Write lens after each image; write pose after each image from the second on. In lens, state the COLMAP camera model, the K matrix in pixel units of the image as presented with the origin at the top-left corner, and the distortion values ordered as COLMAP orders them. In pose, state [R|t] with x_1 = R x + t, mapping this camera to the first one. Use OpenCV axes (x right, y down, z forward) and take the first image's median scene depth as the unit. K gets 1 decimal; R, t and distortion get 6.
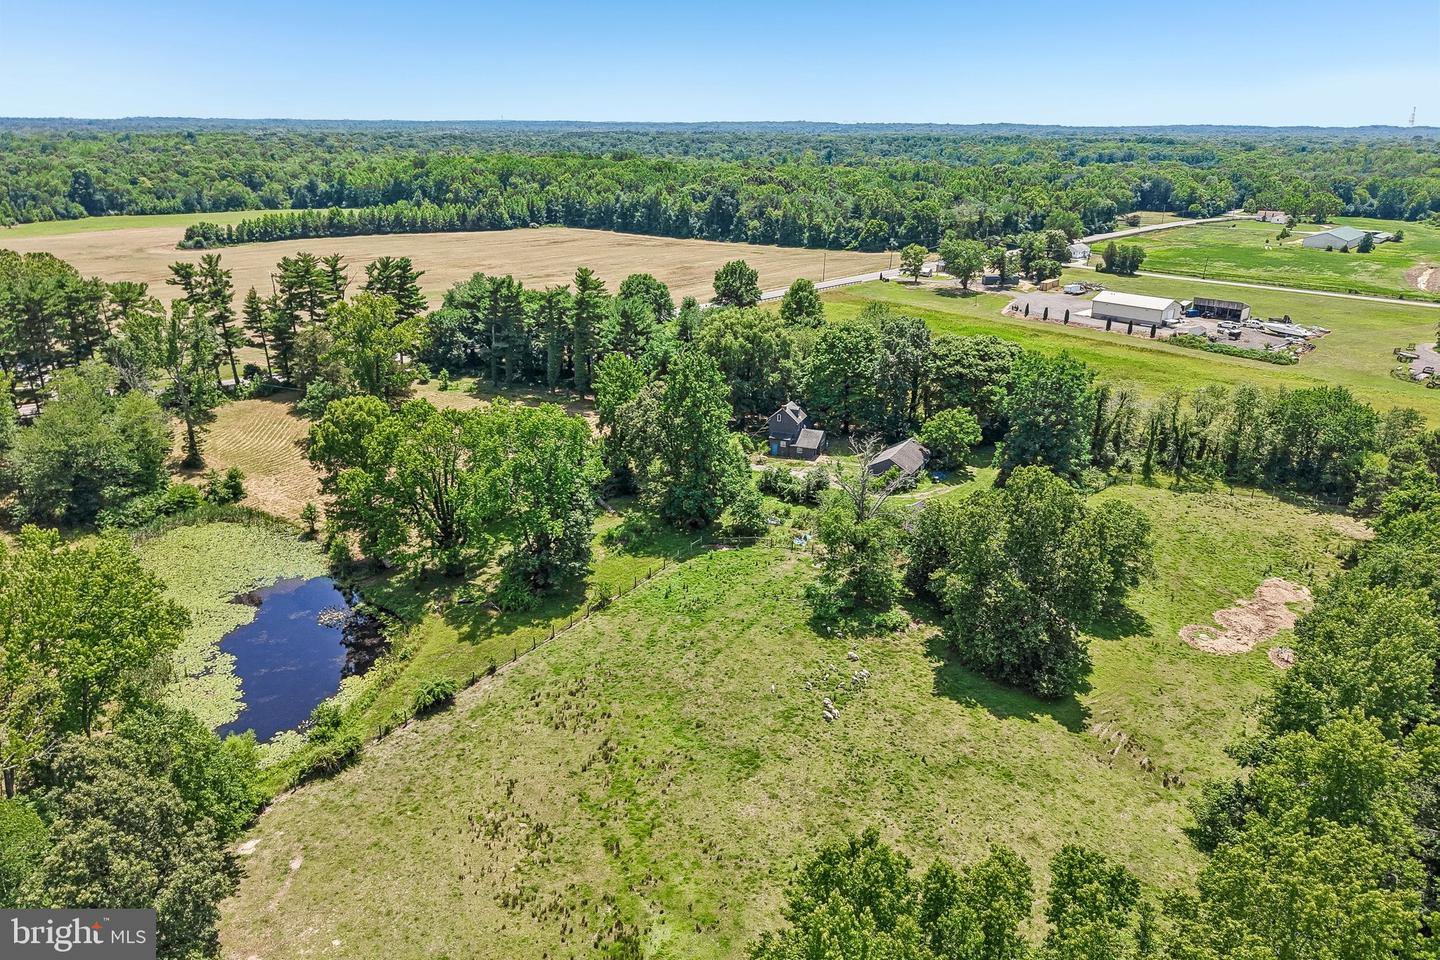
lens RADIAL K [[957.3, 0, 716.4], [0, 957.3, 492.0], [0, 0, 1]] dist [0.007231, -0.014955]
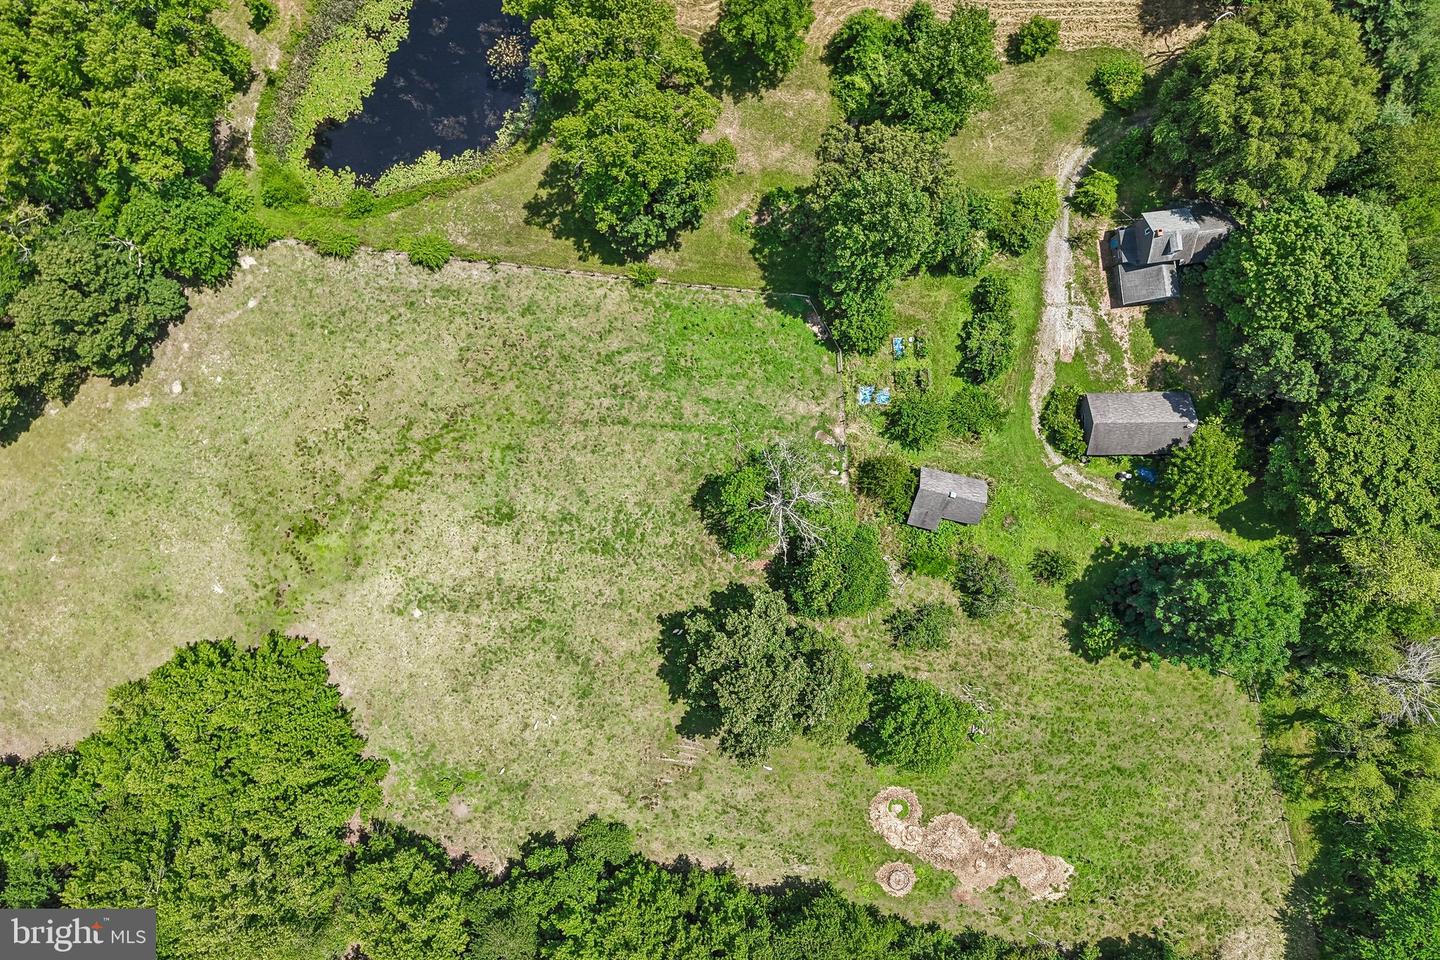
lens RADIAL K [[975.2, 0, 721.3], [0, 975.2, 501.9], [0, 0, 1]] dist [0.001880, 0.000024]
pose [[0.480842, 0.876792, -0.005108, 0.081248], [-0.332266, 0.187603, 0.924340, -0.505334], [0.811412, -0.442765, 0.381536, 0.366560]]
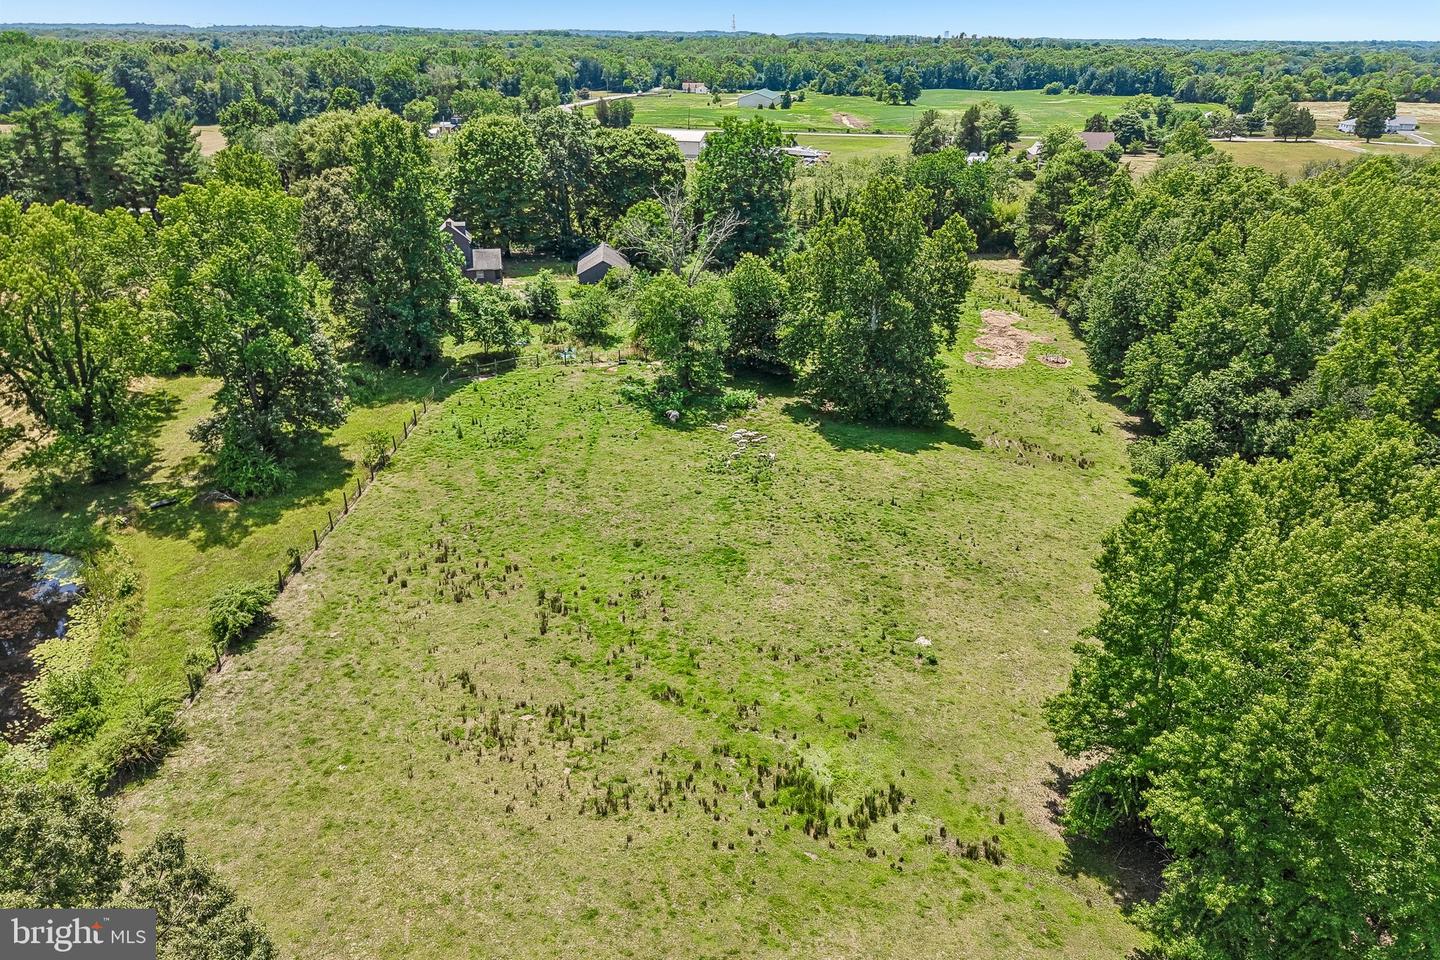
lens RADIAL K [[967.5, 0, 714.9], [0, 967.5, 479.2], [0, 0, 1]] dist [0.004815, -0.001602]
pose [[0.835646, -0.230407, 0.498607, -0.173917], [0.196916, 0.973093, 0.119643, 0.059216], [-0.512757, -0.001796, 0.858532, 0.160200]]
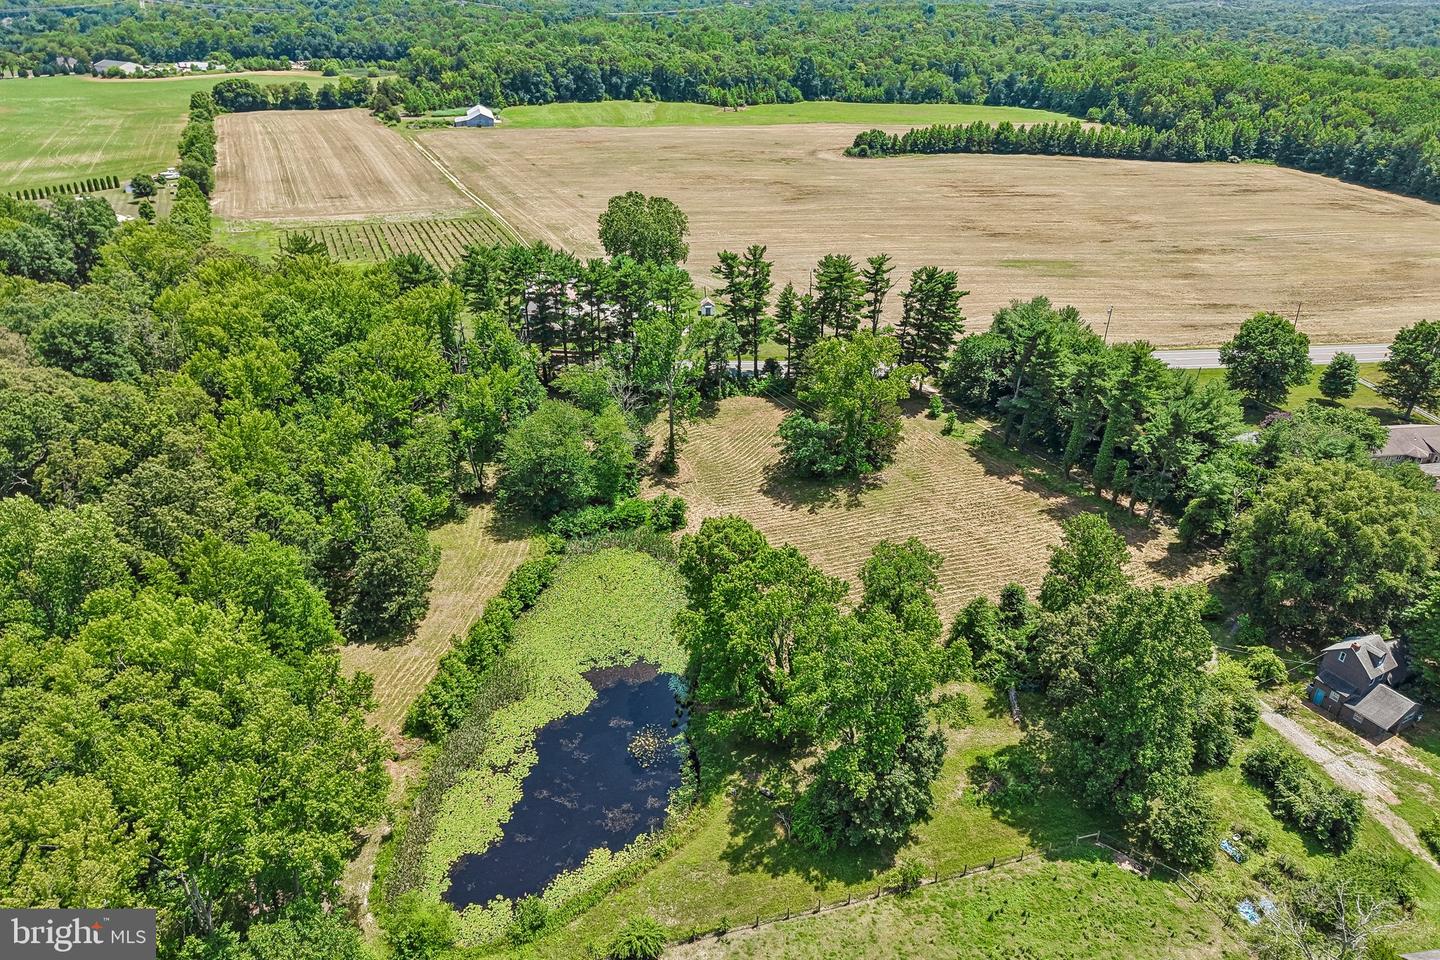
lens RADIAL K [[967.5, 0, 714.9], [0, 967.5, 479.2], [0, 0, 1]] dist [0.004815, -0.001602]
pose [[0.766925, 0.298210, -0.568240, 0.068059], [-0.234318, 0.954463, 0.184650, -0.191287], [0.597428, -0.008464, 0.801878, 0.181751]]
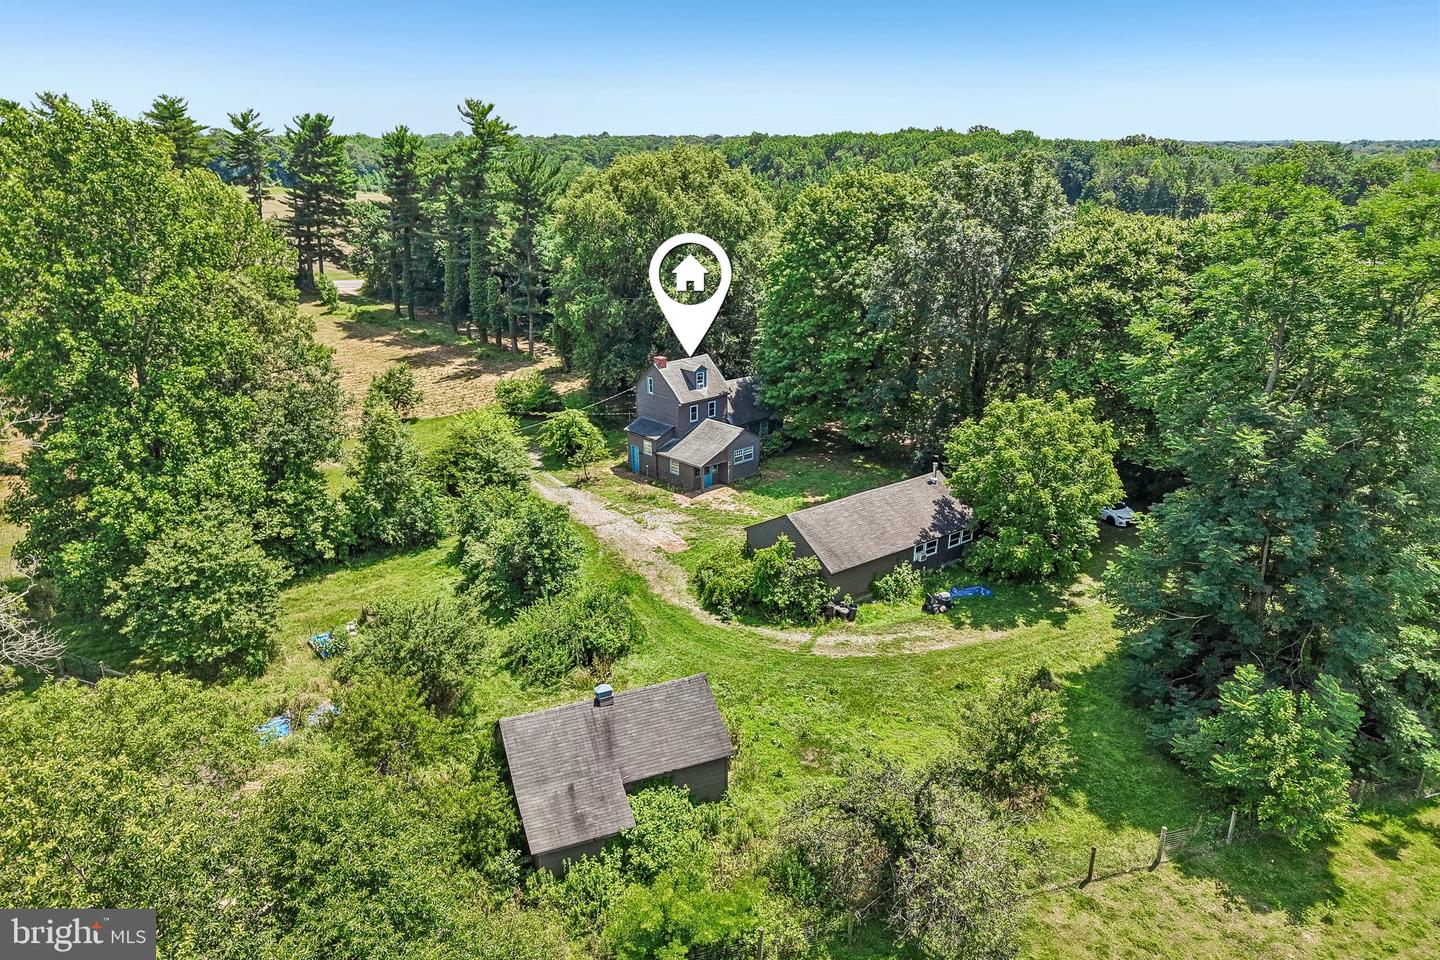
lens RADIAL K [[975.2, 0, 721.3], [0, 975.2, 501.9], [0, 0, 1]] dist [0.001880, 0.000024]
pose [[0.911371, 0.144257, -0.385477, 0.236125], [-0.151867, 0.988342, 0.010811, -0.031945], [0.382543, 0.048689, 0.922654, 0.544620]]
